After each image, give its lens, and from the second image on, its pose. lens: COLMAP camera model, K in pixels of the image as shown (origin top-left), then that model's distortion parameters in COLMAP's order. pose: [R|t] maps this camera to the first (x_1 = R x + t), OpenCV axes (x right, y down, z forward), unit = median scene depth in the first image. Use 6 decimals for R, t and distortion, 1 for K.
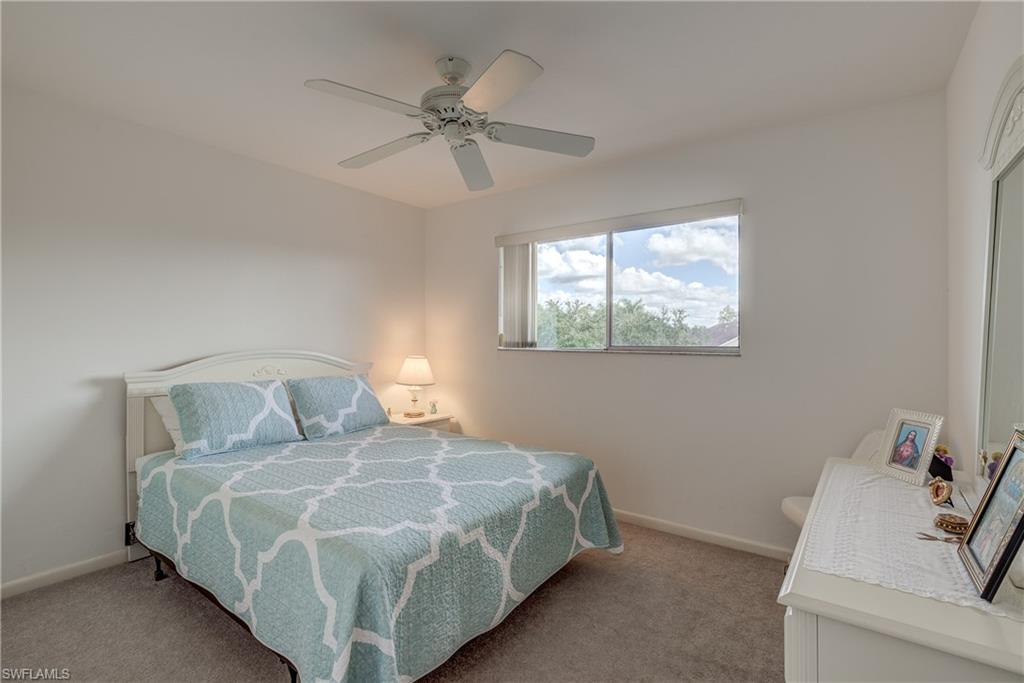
lens RADIAL K [[461.2, 0, 517.4], [0, 461.2, 340.2], [0, 0, 1]] dist [-0.009924, 0.000264]
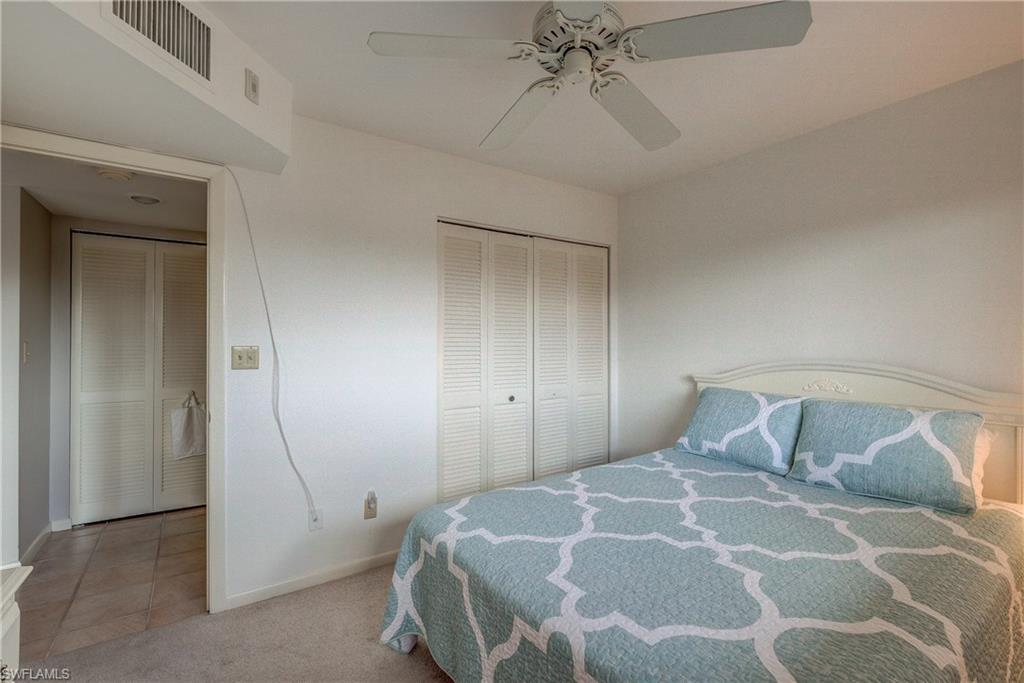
lens RADIAL K [[461.2, 0, 517.4], [0, 461.2, 340.2], [0, 0, 1]] dist [-0.009924, 0.000264]
pose [[-0.319458, -0.007016, -0.947575, 0.547164], [-0.003433, 0.999975, -0.006246, -0.007878], [0.947594, 0.001258, -0.319474, 1.089000]]
